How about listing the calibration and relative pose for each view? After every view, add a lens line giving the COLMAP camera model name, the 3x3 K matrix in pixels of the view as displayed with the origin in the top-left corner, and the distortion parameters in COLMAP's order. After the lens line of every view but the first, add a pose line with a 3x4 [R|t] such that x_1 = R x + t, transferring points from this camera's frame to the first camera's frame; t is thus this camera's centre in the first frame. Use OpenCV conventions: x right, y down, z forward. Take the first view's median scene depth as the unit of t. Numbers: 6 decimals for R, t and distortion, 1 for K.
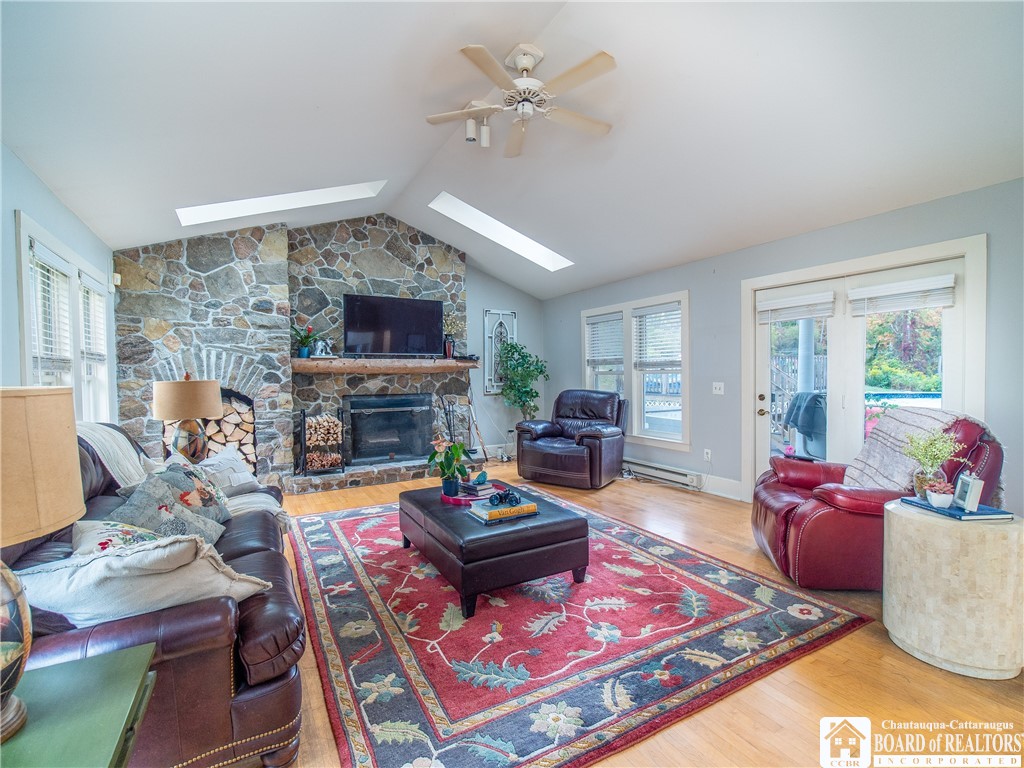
lens RADIAL K [[468.8, 0, 518.2], [0, 468.8, 384.3], [0, 0, 1]] dist [0.004001, -0.005797]
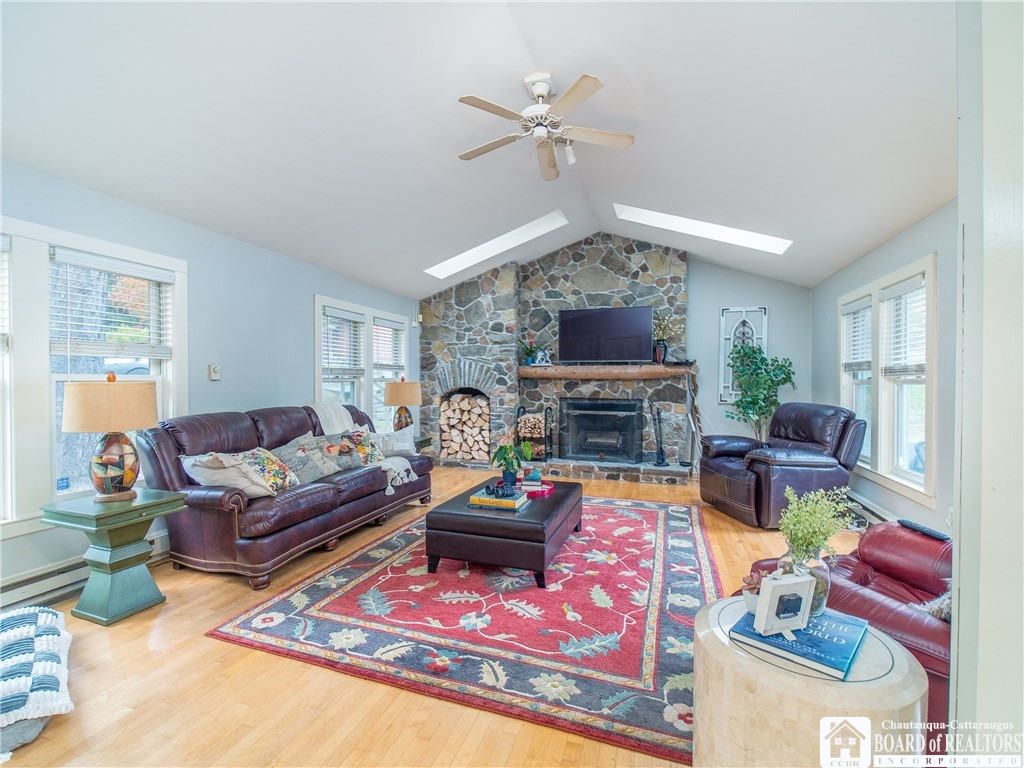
lens RADIAL K [[468.8, 0, 509.3], [0, 468.8, 383.9], [0, 0, 1]] dist [0.004001, -0.005797]
pose [[0.657610, 0.018329, -0.753135, 0.484092], [-0.027170, 0.999631, 0.000605, -0.008239], [0.752868, 0.020065, 0.657865, 0.159128]]
